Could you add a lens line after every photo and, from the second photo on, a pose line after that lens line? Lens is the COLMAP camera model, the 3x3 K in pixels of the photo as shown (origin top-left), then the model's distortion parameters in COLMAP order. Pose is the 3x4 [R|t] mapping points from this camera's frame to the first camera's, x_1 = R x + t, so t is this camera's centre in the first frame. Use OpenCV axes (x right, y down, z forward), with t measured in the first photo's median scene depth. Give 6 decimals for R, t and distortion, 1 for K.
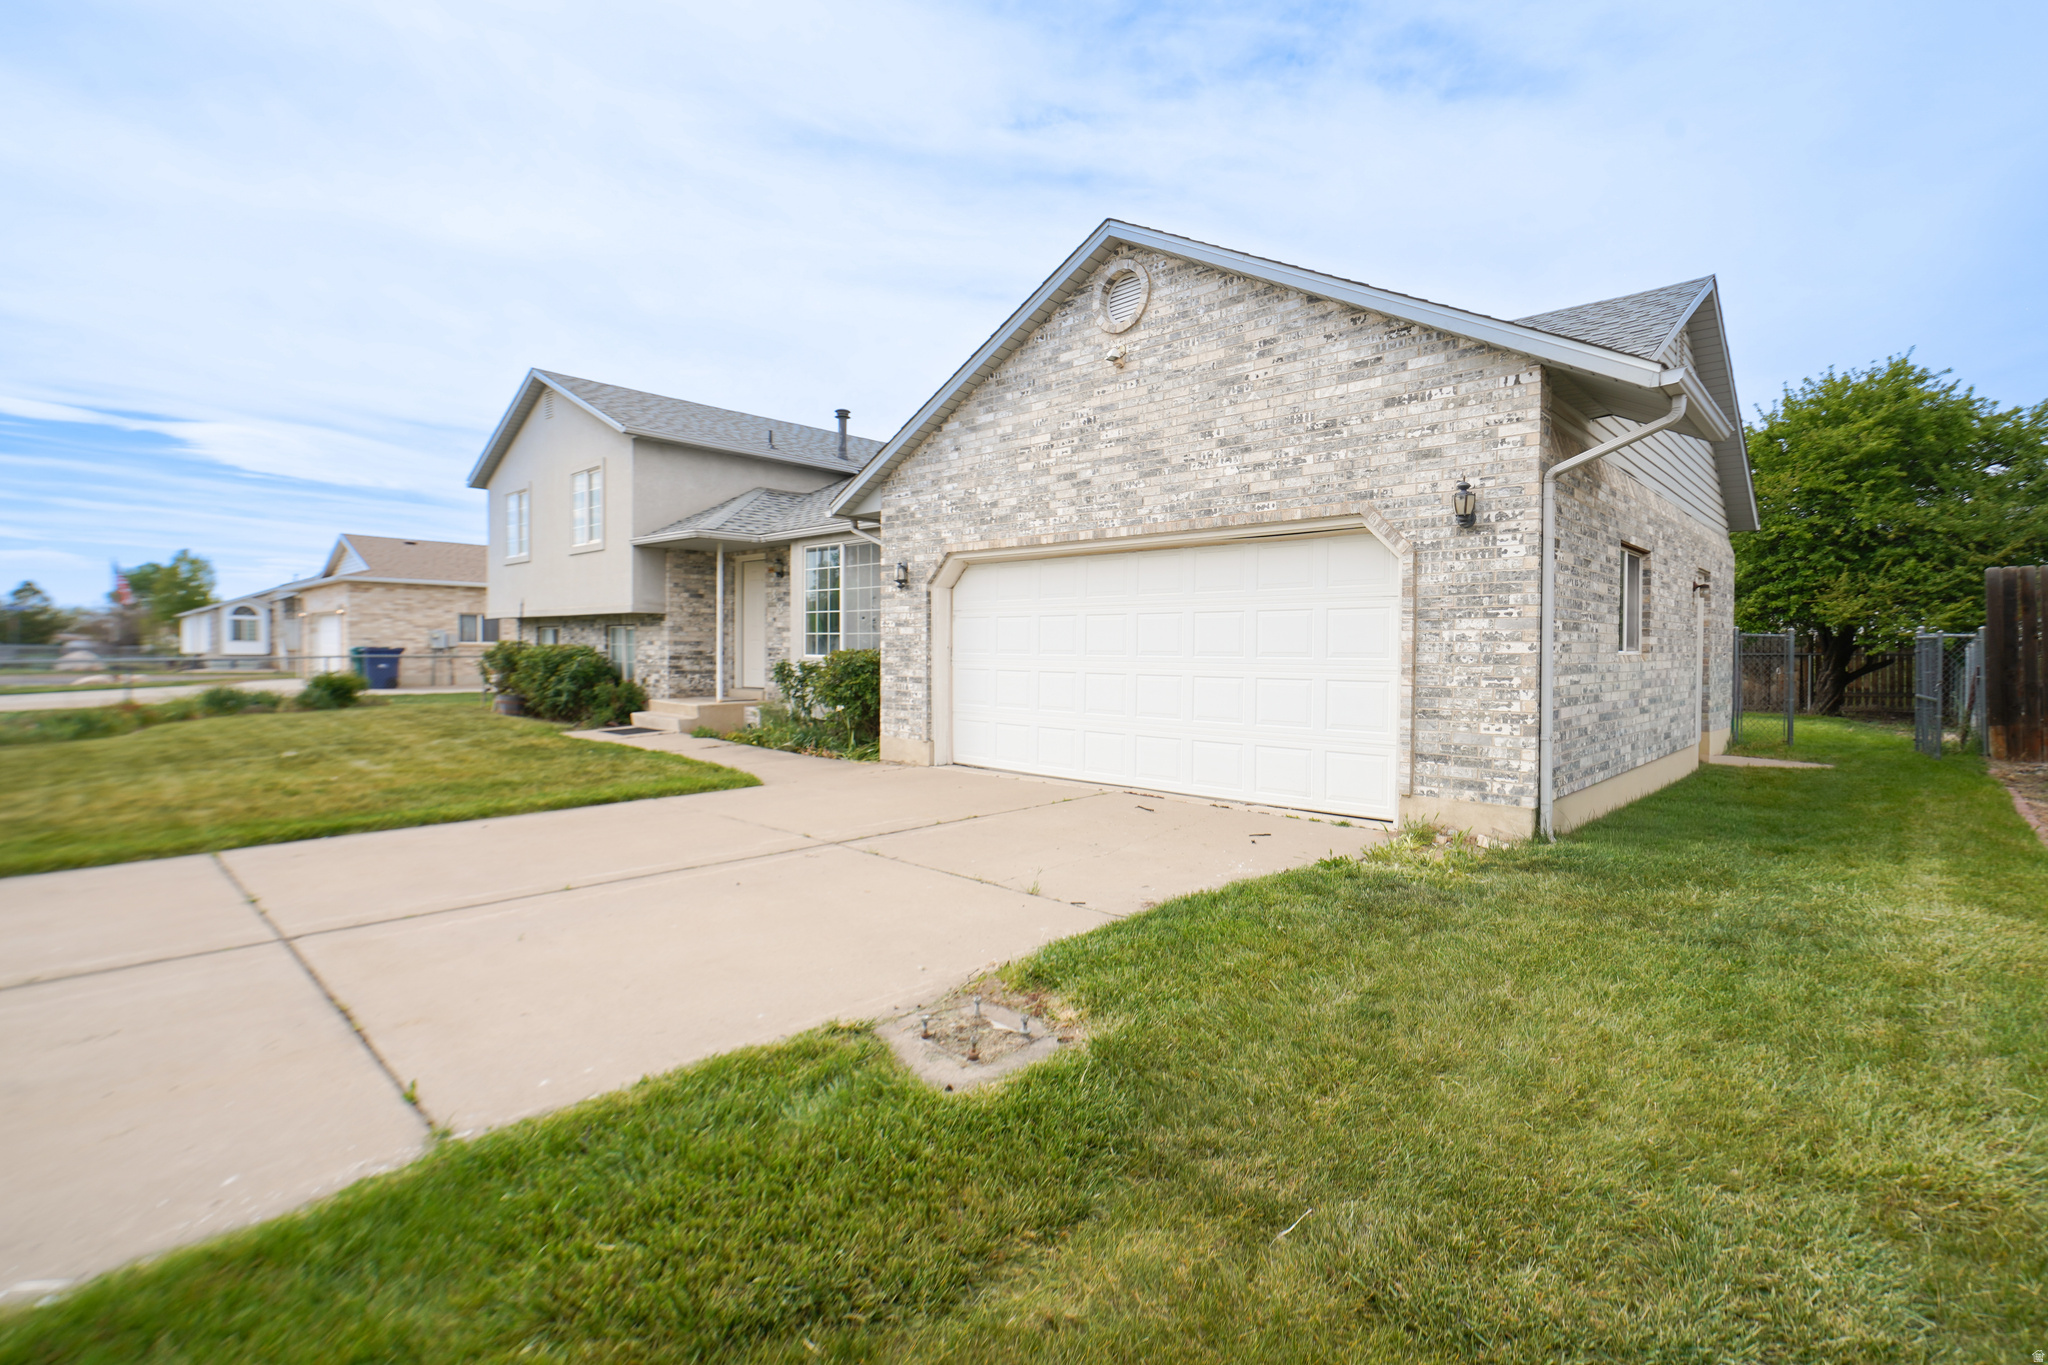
lens RADIAL K [[948.8, 0, 1017.9], [0, 948.8, 678.3], [0, 0, 1]] dist [-0.002236, 0.000753]
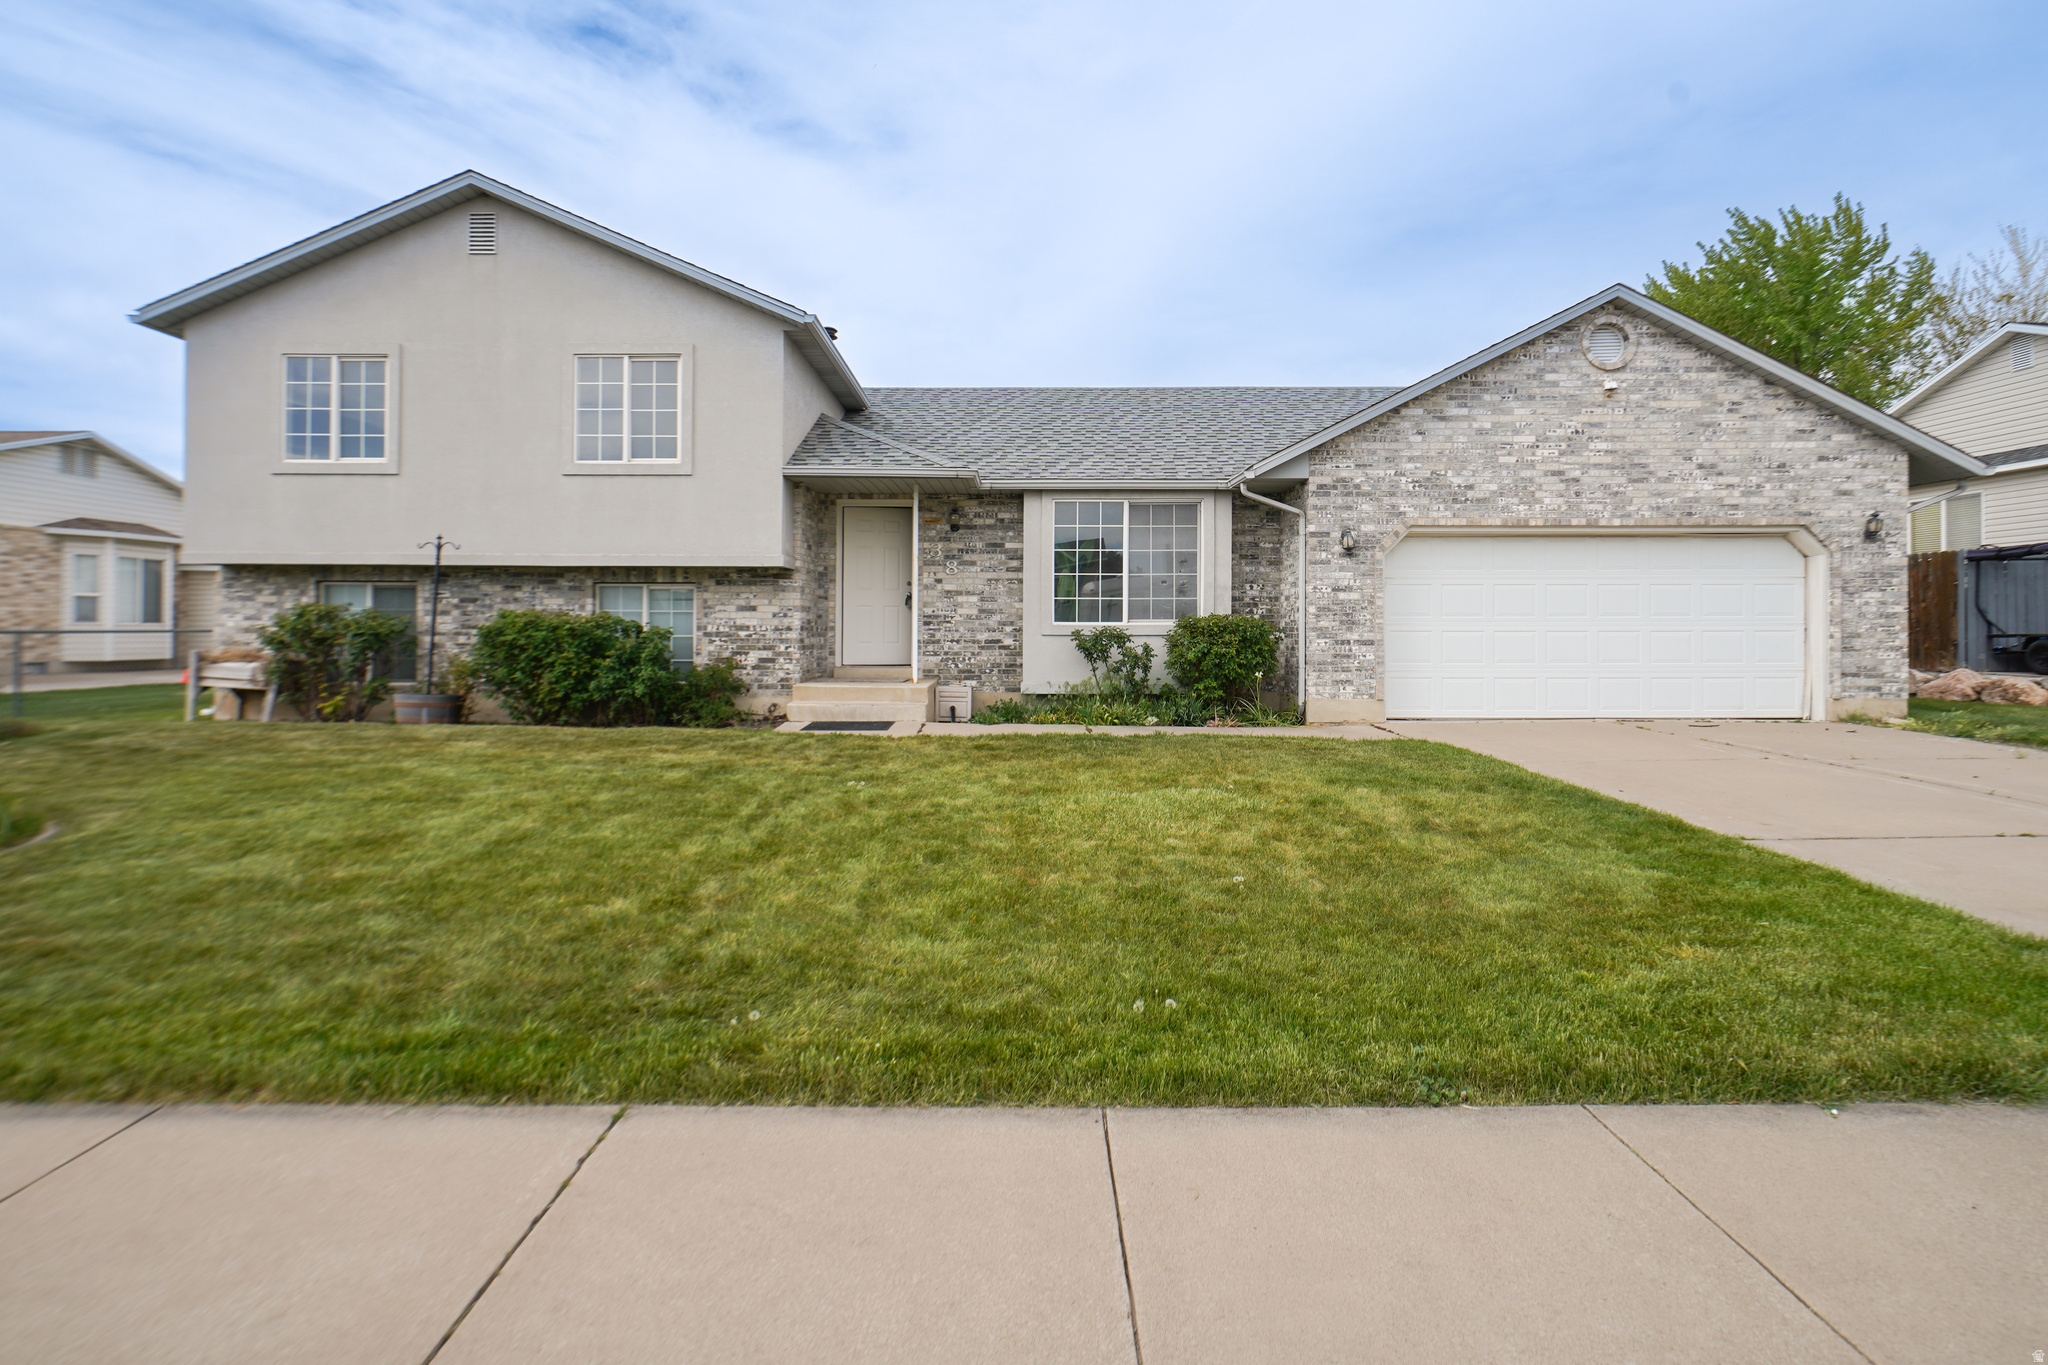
lens RADIAL K [[948.8, 0, 1017.7], [0, 948.8, 662.5], [0, 0, 1]] dist [-0.002236, 0.000753]
pose [[0.731090, -0.013600, 0.682145, -1.426810], [0.027015, 0.999594, -0.009024, 0.030041], [-0.681746, 0.025025, 0.731161, 0.626915]]
